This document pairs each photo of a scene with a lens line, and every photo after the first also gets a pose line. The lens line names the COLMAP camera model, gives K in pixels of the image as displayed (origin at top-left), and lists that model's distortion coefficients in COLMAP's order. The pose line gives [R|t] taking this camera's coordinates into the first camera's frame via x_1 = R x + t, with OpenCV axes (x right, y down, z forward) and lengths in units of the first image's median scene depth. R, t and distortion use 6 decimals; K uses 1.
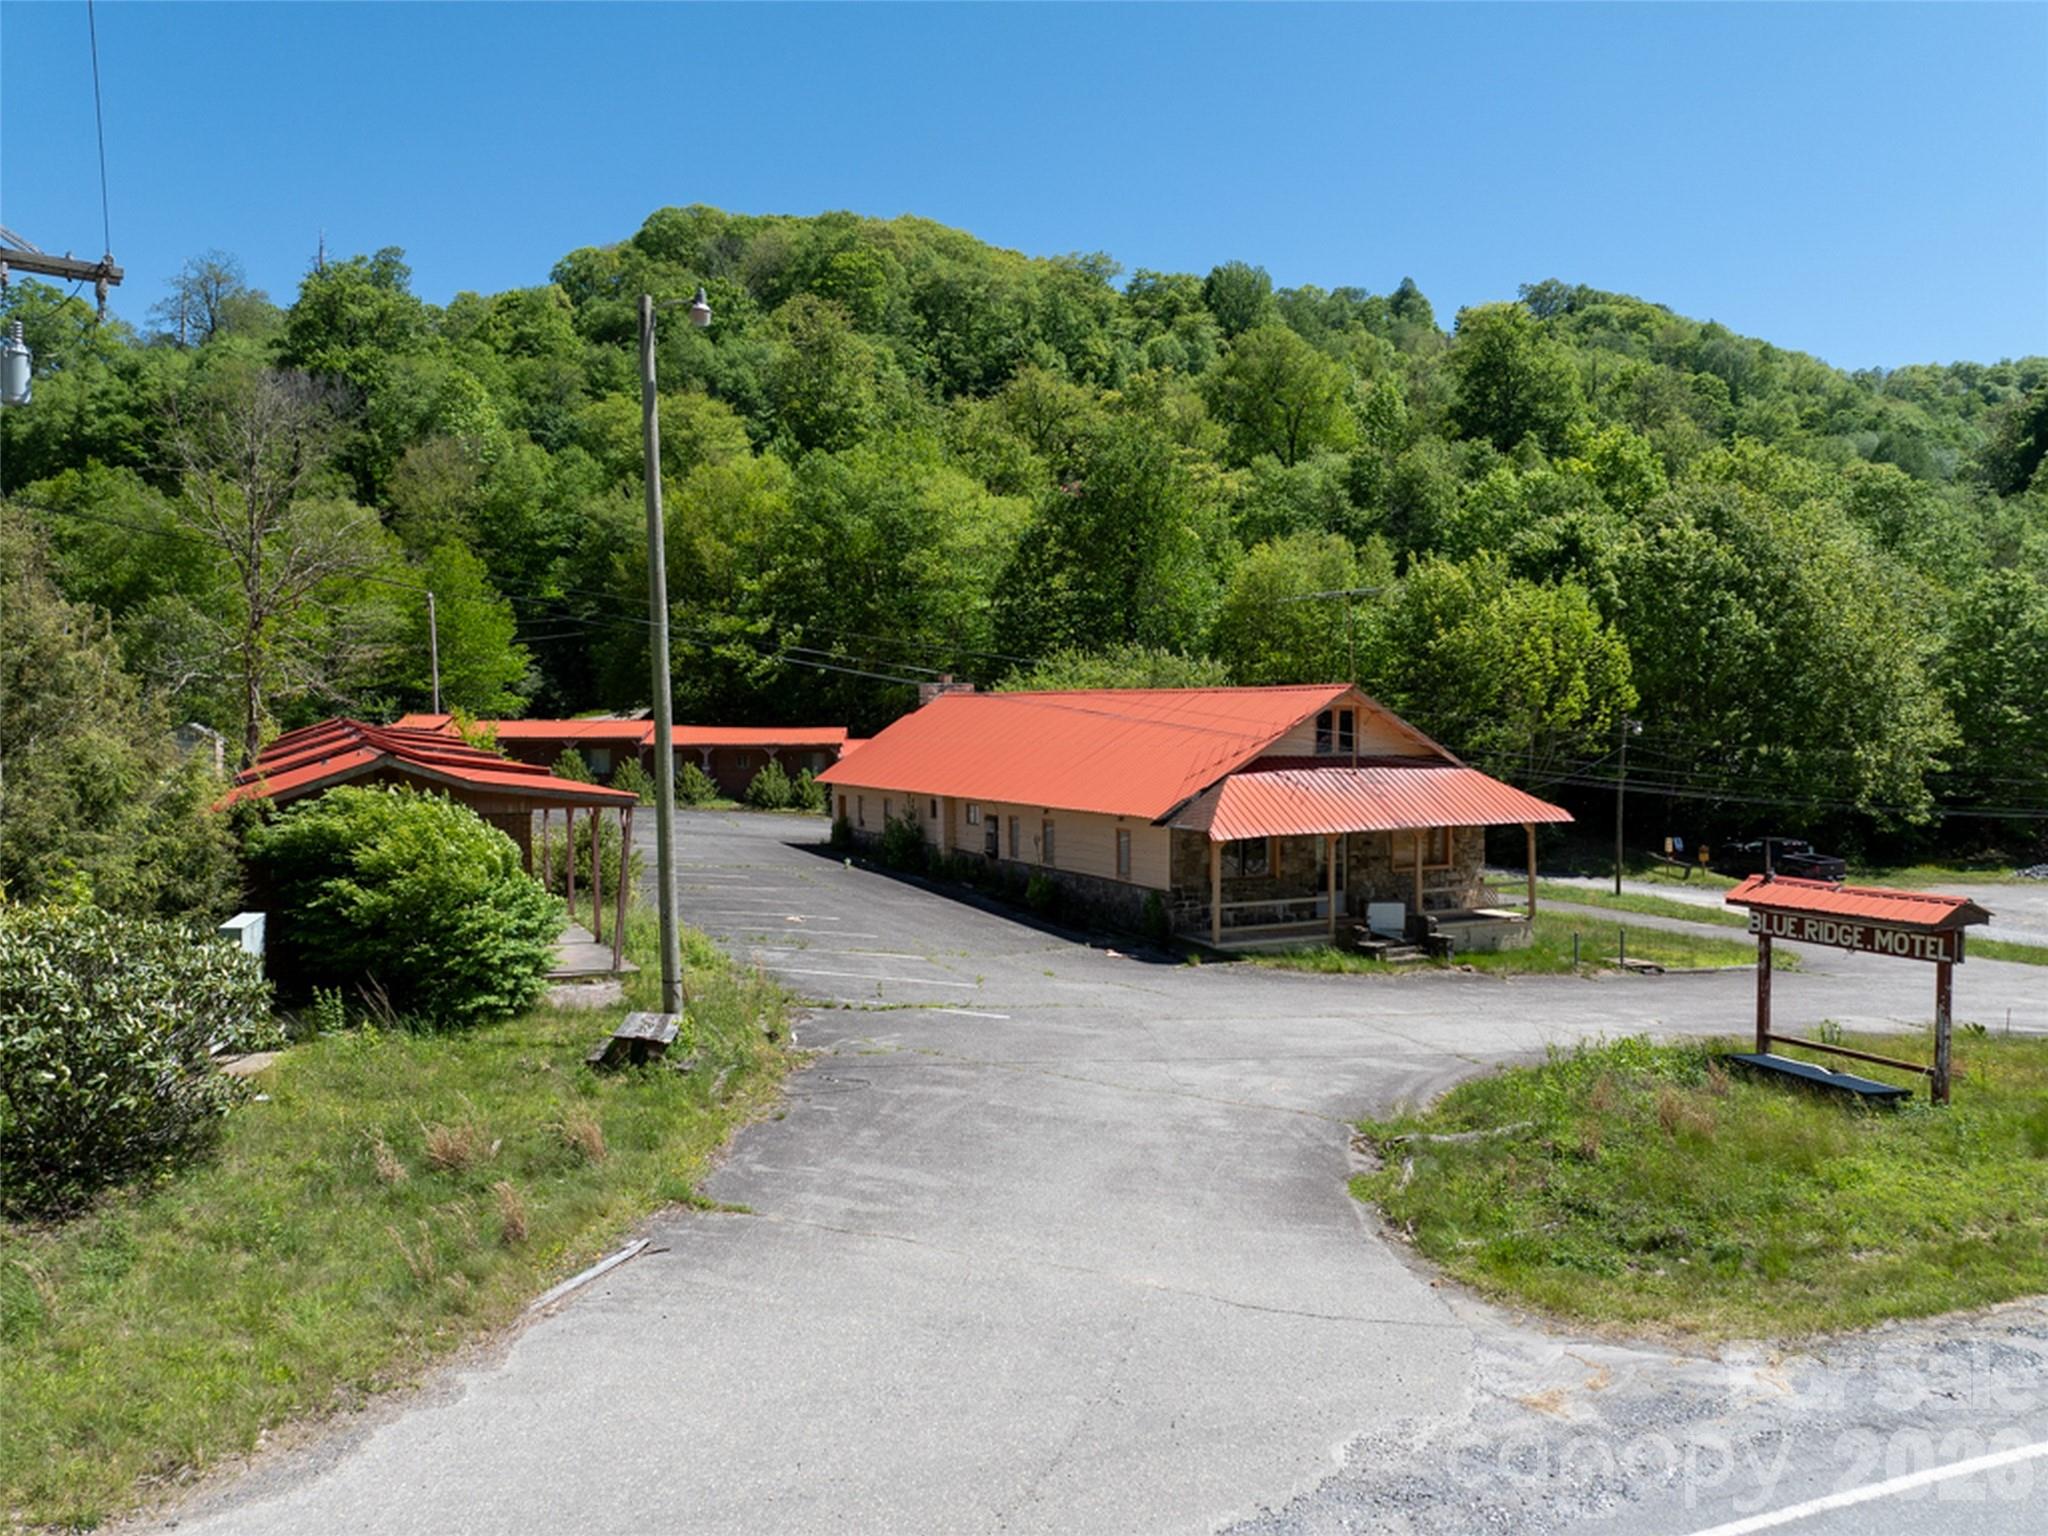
lens RADIAL K [[1438.8, 0, 1033.4], [0, 1438.8, 776.8], [0, 0, 1]] dist [-0.039190, -0.000865]
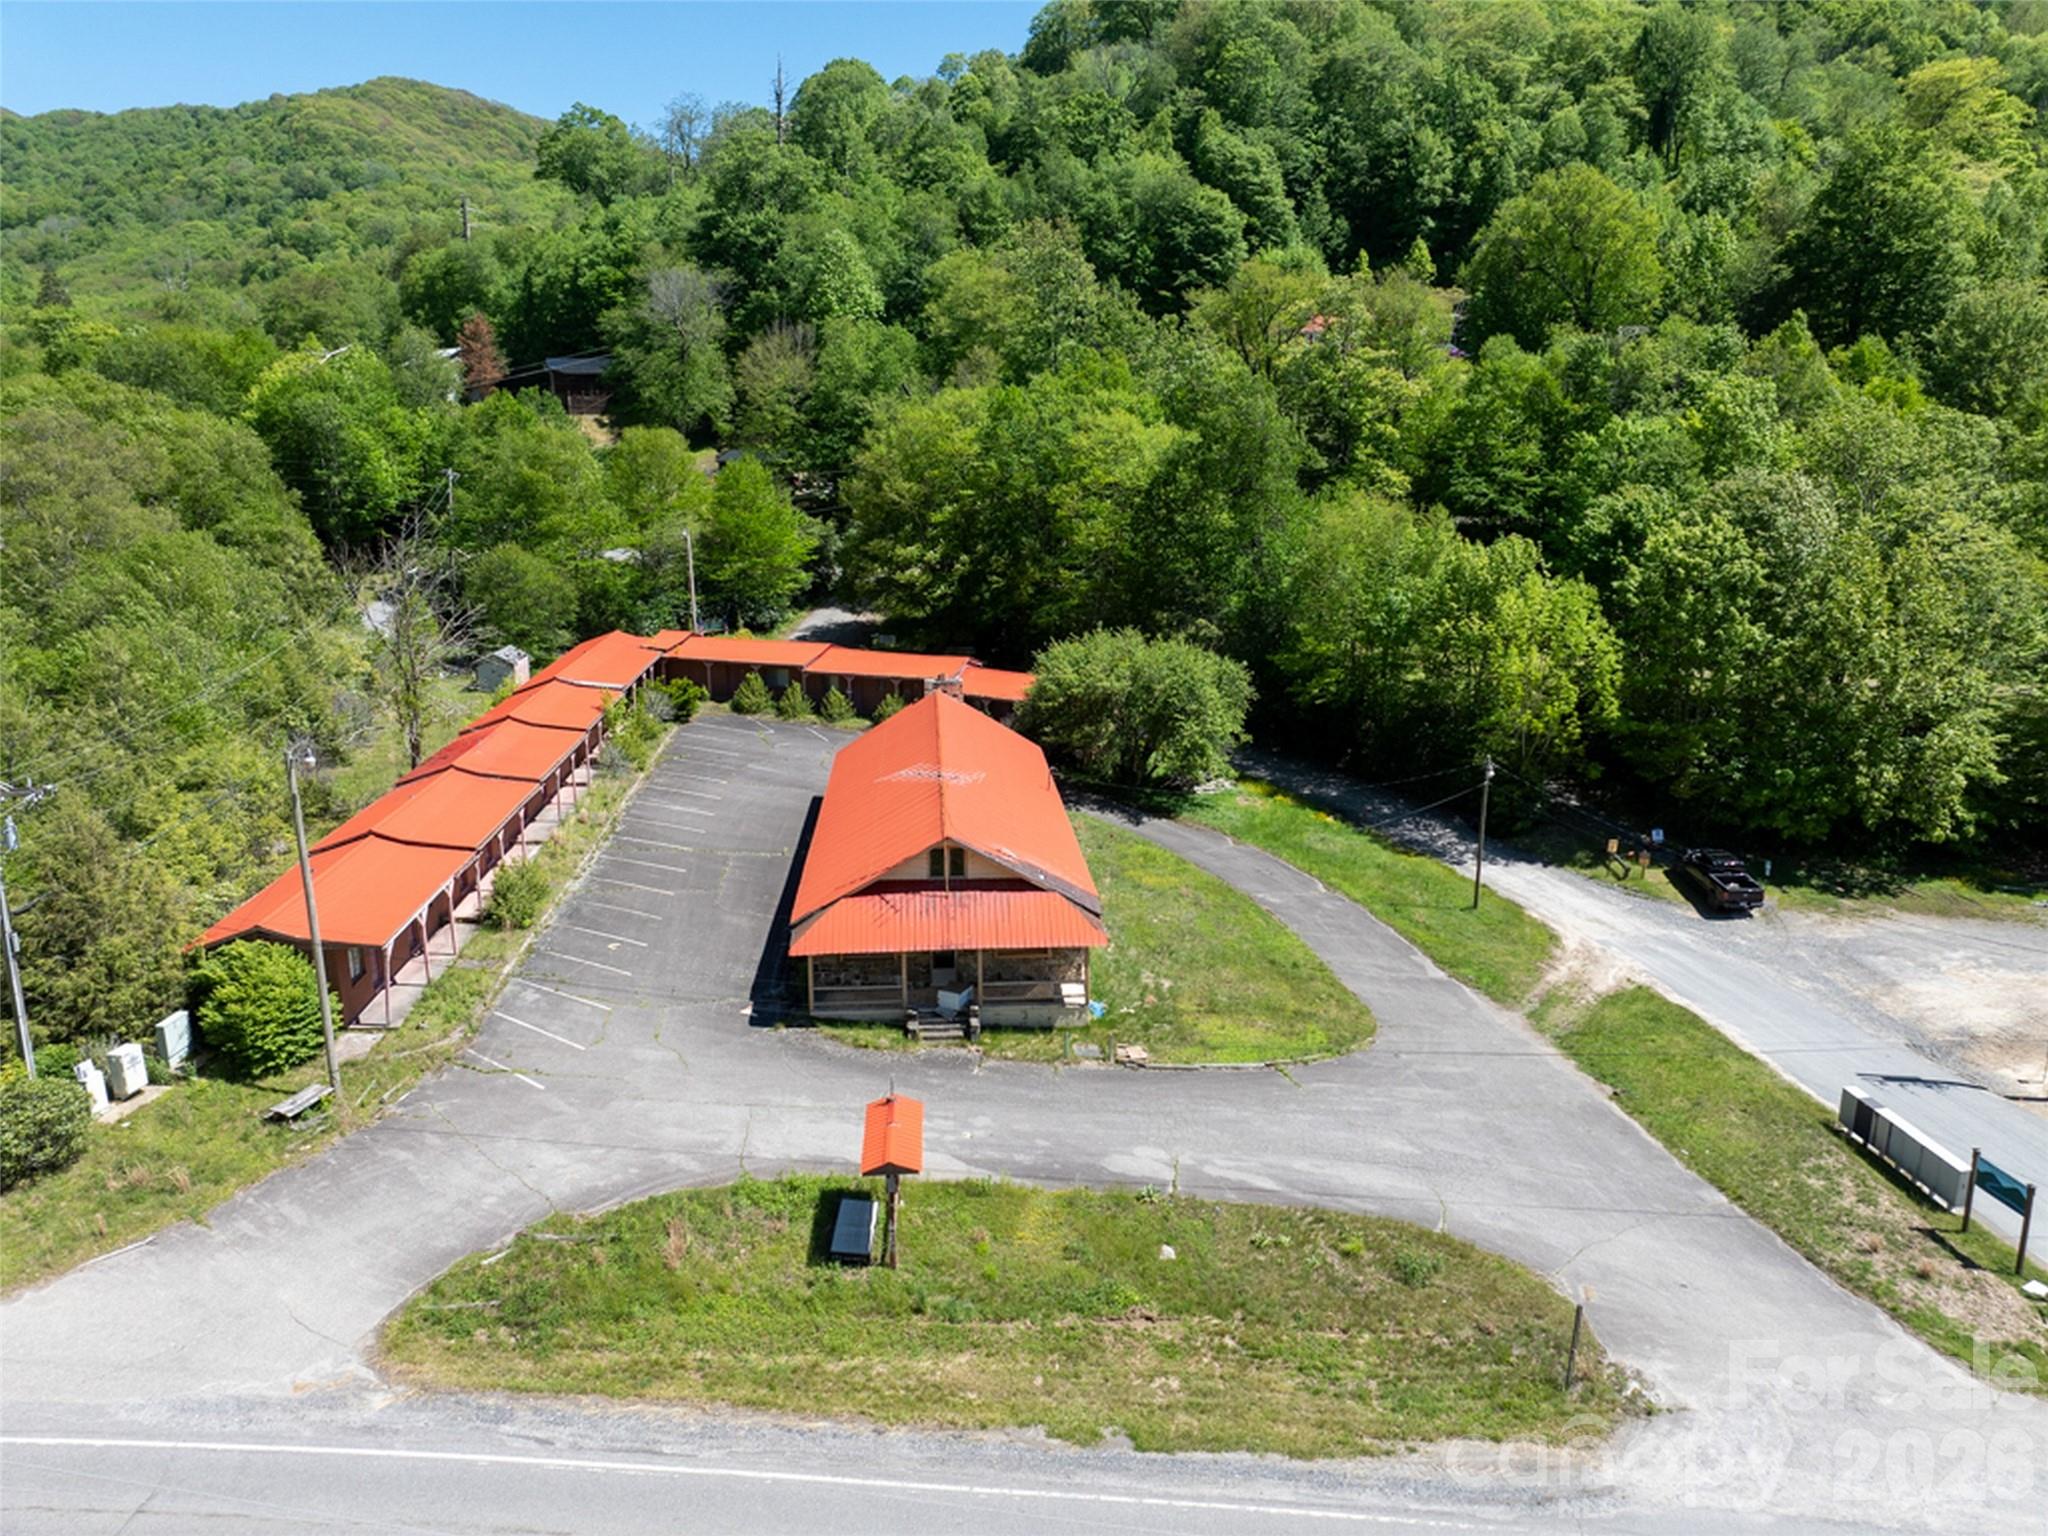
lens RADIAL K [[1438.8, 0, 1033.4], [0, 1438.8, 776.8], [0, 0, 1]] dist [-0.039190, -0.000865]
pose [[0.923553, 0.100223, -0.370142, 0.357557], [-0.018310, 0.975667, 0.218494, -0.188939], [0.383033, -0.195013, 0.902915, -0.101015]]
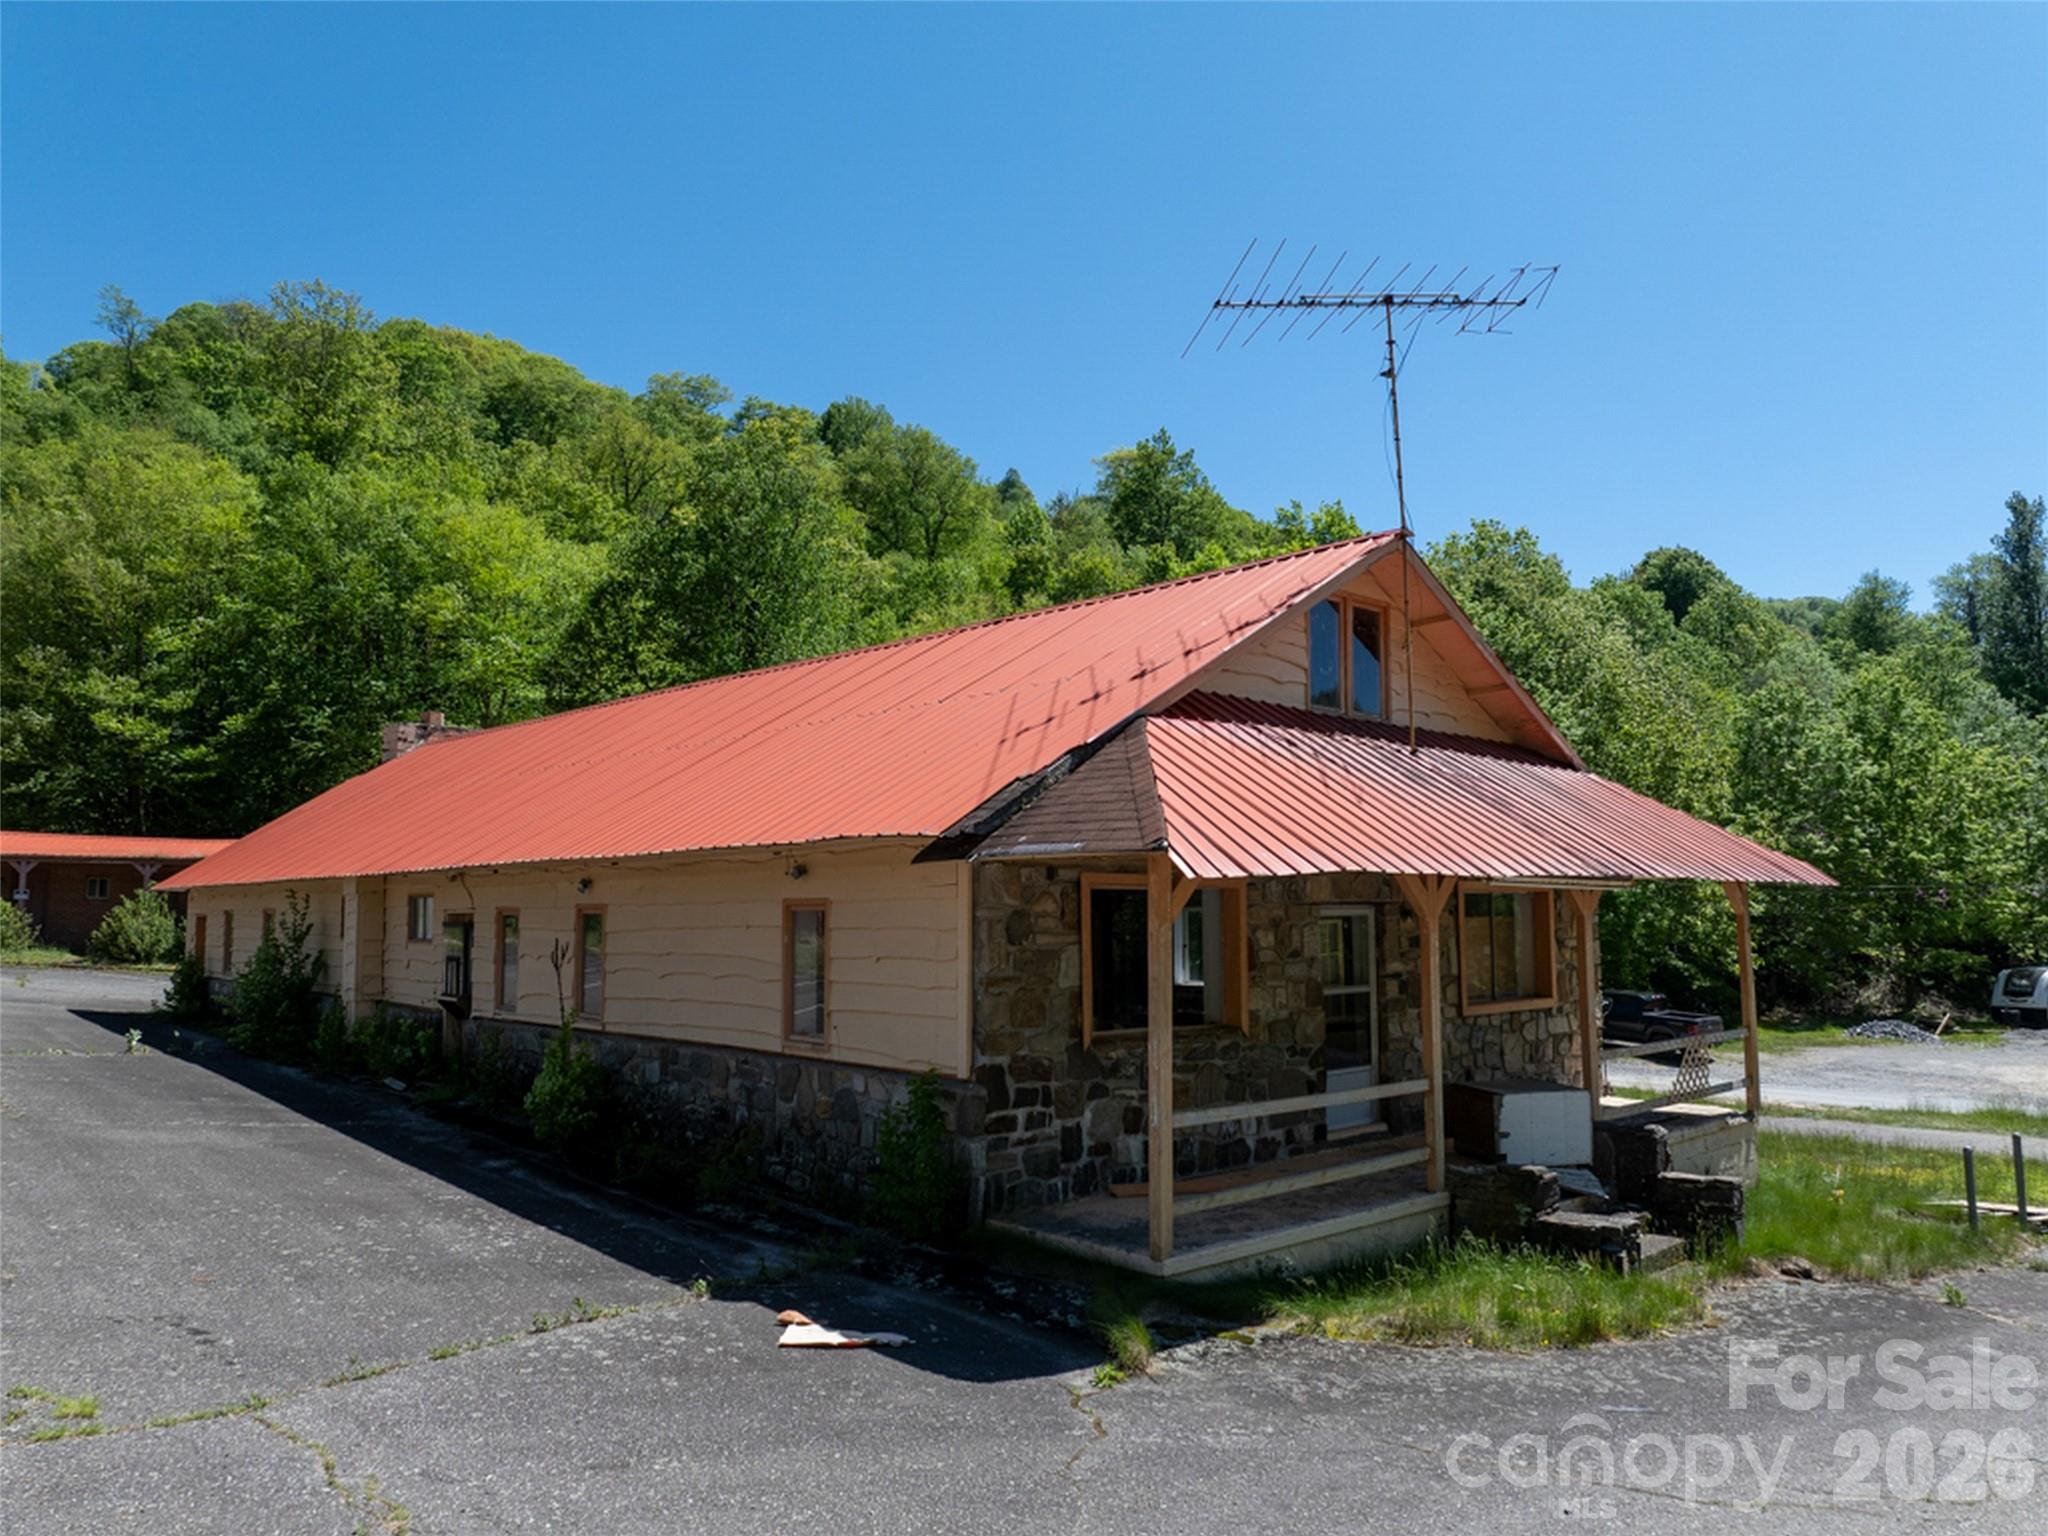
lens RADIAL K [[1438.8, 0, 1033.4], [0, 1438.8, 776.8], [0, 0, 1]] dist [-0.039190, -0.000865]
pose [[0.961202, 0.025802, 0.274635, 0.008495], [0.011517, 0.990994, -0.133411, 0.023068], [-0.275604, 0.131398, 0.952248, 0.282124]]
